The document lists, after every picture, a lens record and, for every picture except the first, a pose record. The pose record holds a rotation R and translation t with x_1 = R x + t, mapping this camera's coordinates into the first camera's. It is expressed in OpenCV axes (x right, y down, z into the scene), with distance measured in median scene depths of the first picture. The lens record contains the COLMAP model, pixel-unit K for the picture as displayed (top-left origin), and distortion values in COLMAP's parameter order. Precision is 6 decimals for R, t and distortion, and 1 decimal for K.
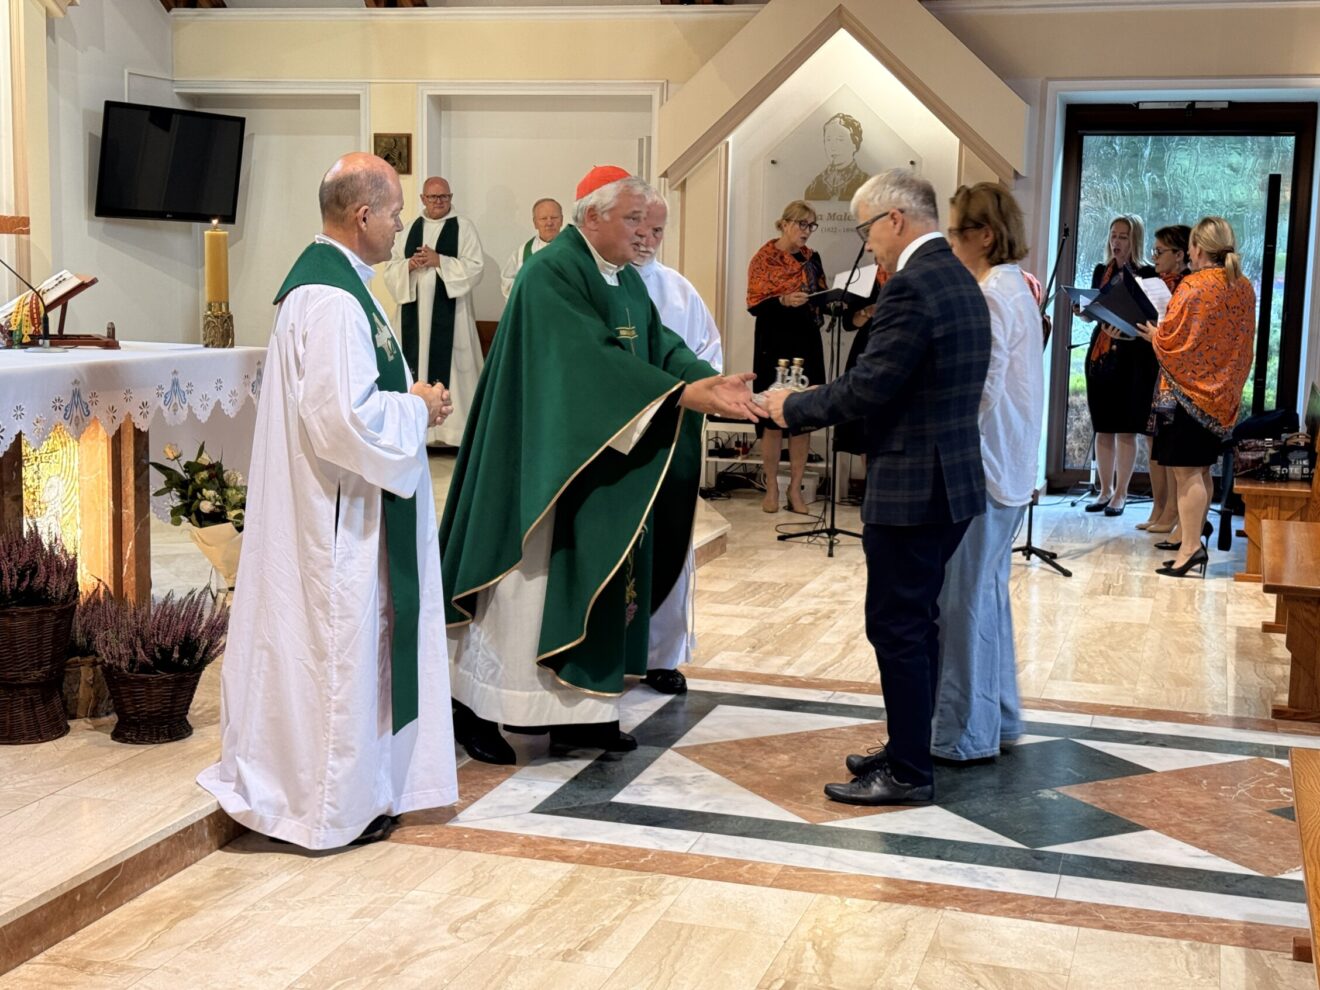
lens RADIAL K [[1846.7, 0, 660.0], [0, 1846.7, 495.0], [0, 0, 1]] dist [0.133427, -0.153640]
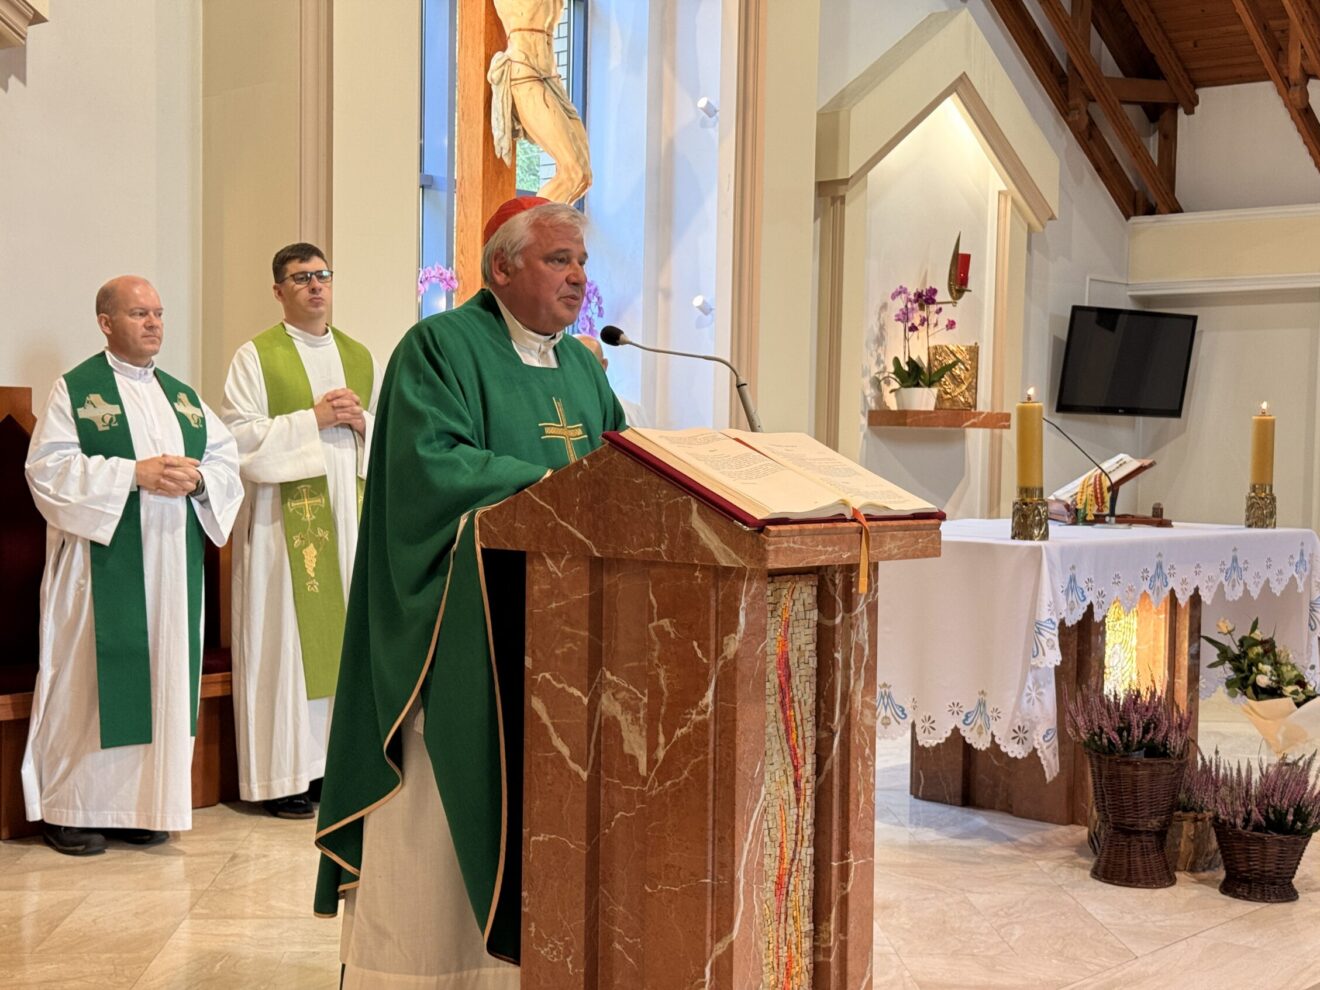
lens RADIAL K [[1846.7, 0, 660.0], [0, 1846.7, 495.0], [0, 0, 1]] dist [0.133427, -0.153640]
pose [[0.904097, 0.009266, -0.427227, -0.103454], [-0.055082, 0.993952, -0.095005, 0.020525], [0.423762, 0.109426, 0.899139, -0.077949]]
